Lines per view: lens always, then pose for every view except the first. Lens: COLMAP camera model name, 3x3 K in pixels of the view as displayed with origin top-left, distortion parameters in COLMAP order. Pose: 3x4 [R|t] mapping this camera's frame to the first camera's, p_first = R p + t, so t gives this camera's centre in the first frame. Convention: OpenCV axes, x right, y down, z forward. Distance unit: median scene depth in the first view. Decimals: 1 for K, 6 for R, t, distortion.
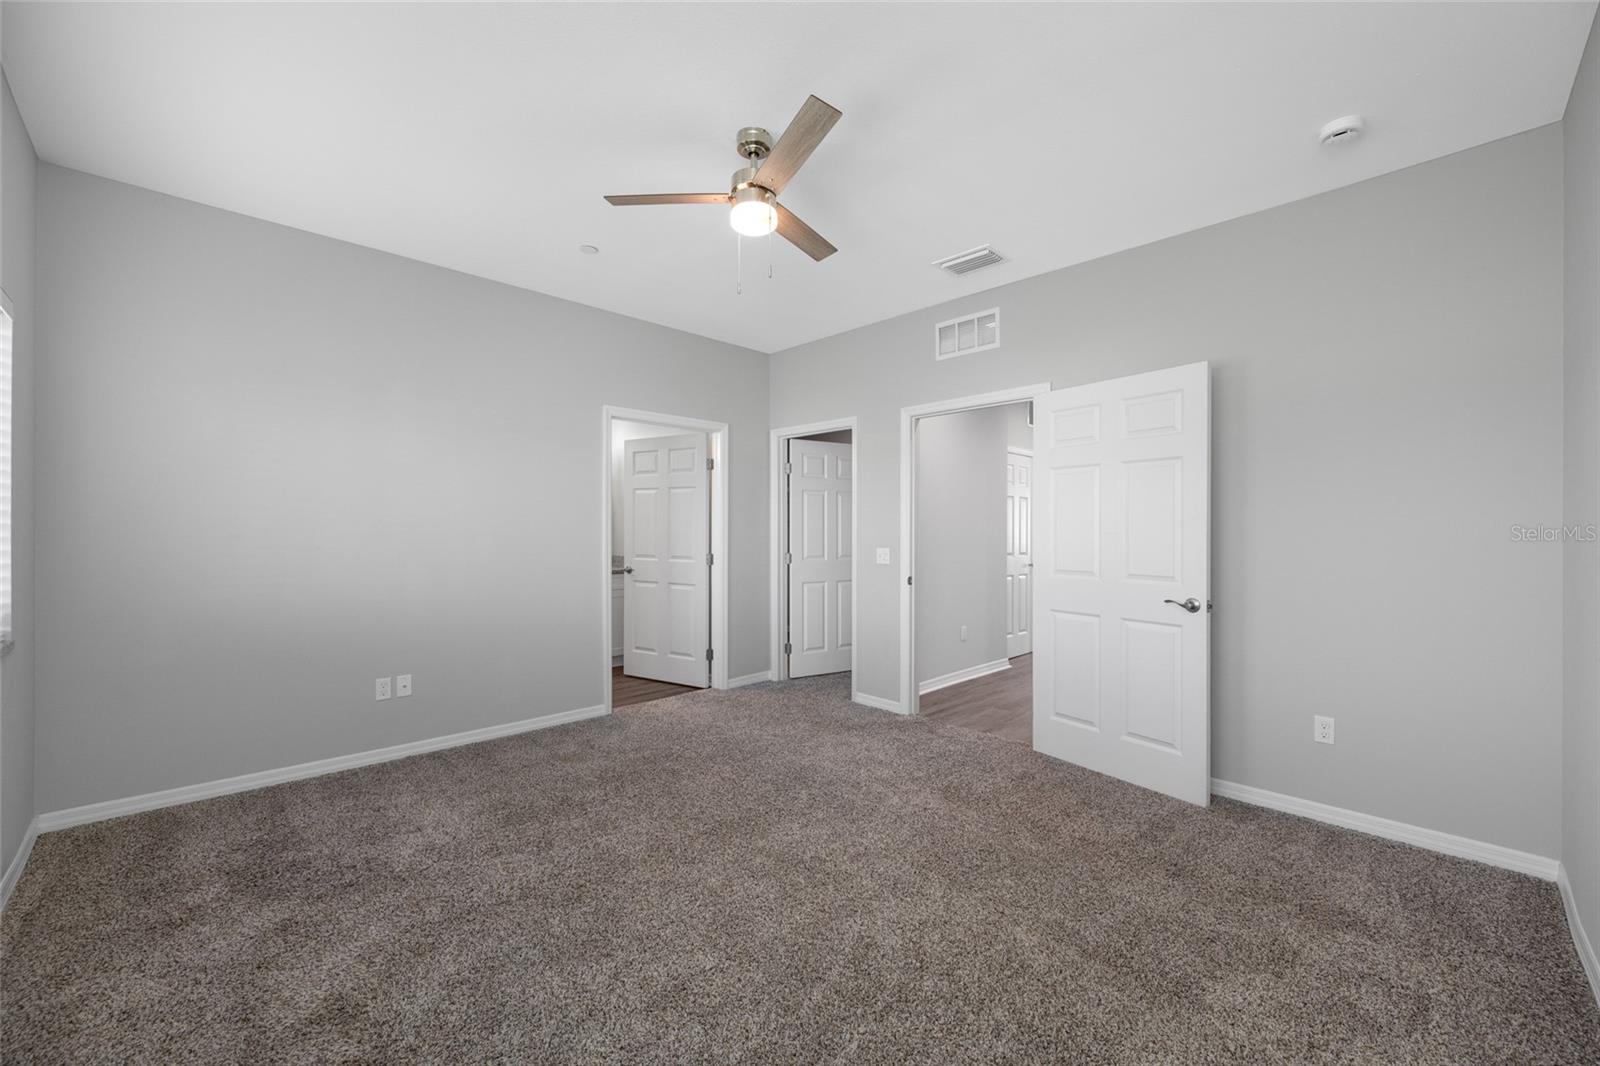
lens RADIAL K [[630.3, 0, 805.4], [0, 630.3, 533.1], [0, 0, 1]] dist [-0.000303, -0.000095]
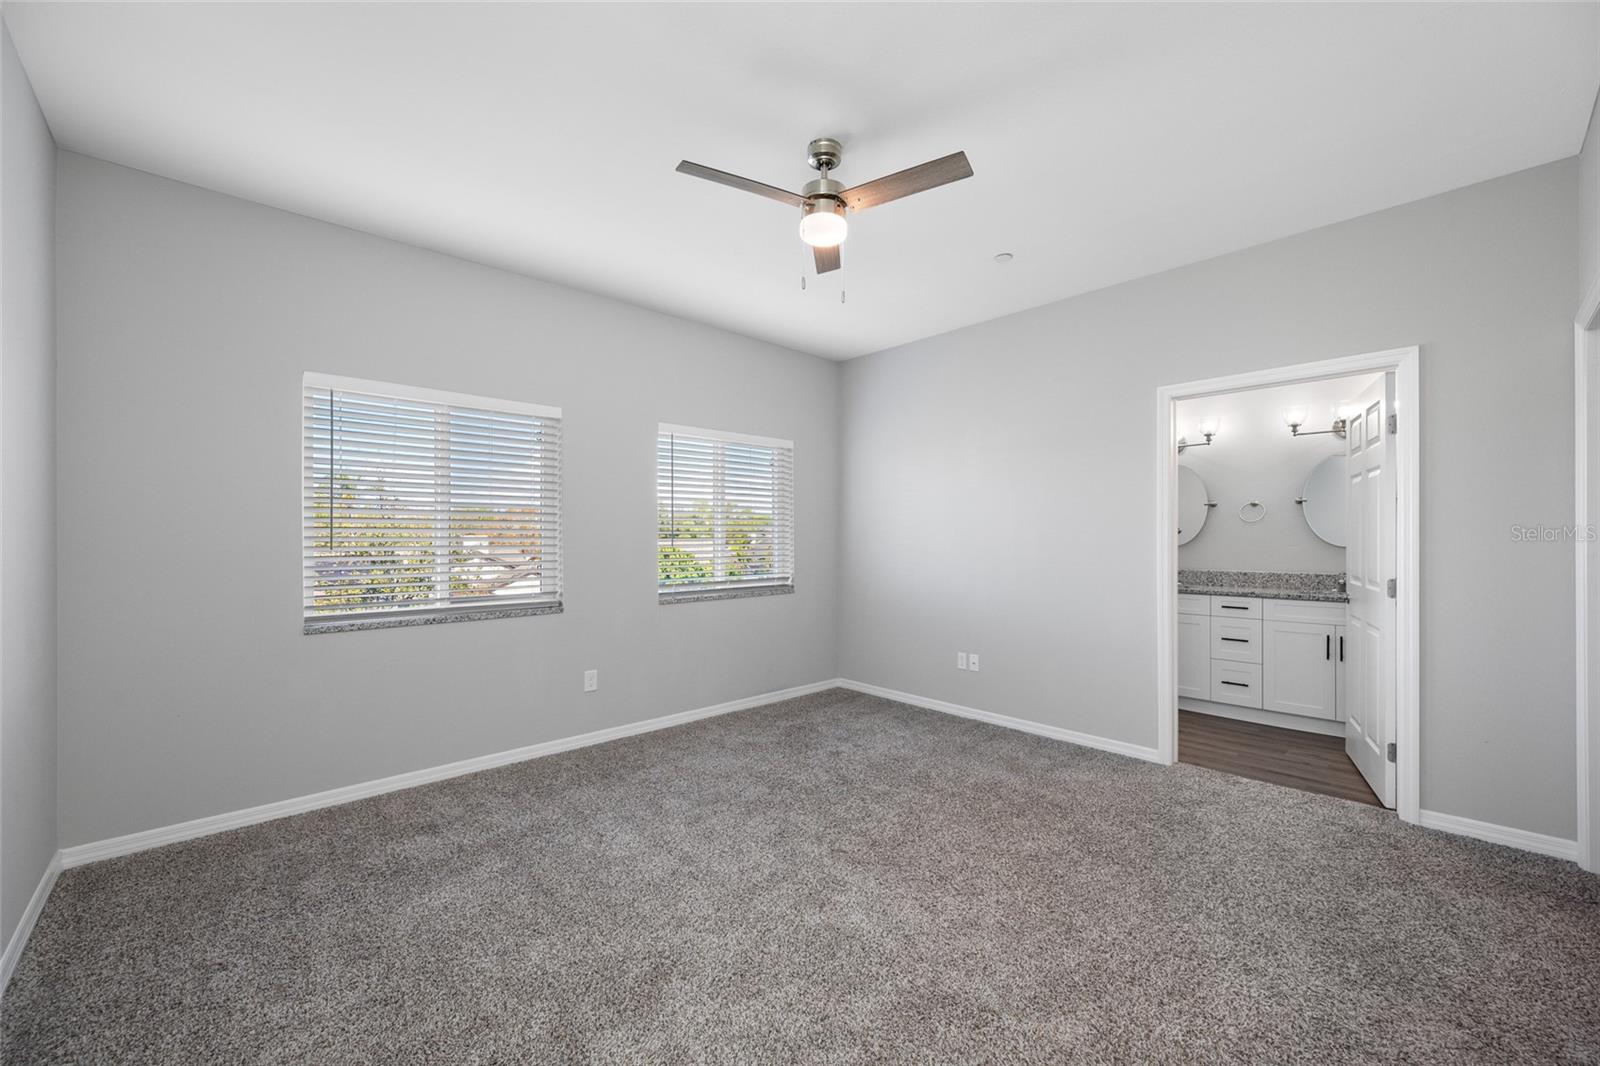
lens RADIAL K [[630.3, 0, 805.4], [0, 630.3, 533.1], [0, 0, 1]] dist [-0.000303, -0.000095]
pose [[-0.026771, -0.016226, -0.999510, 0.650896], [-0.000726, 0.999868, -0.016213, 0.002316], [0.999641, 0.000291, -0.026779, 0.701033]]
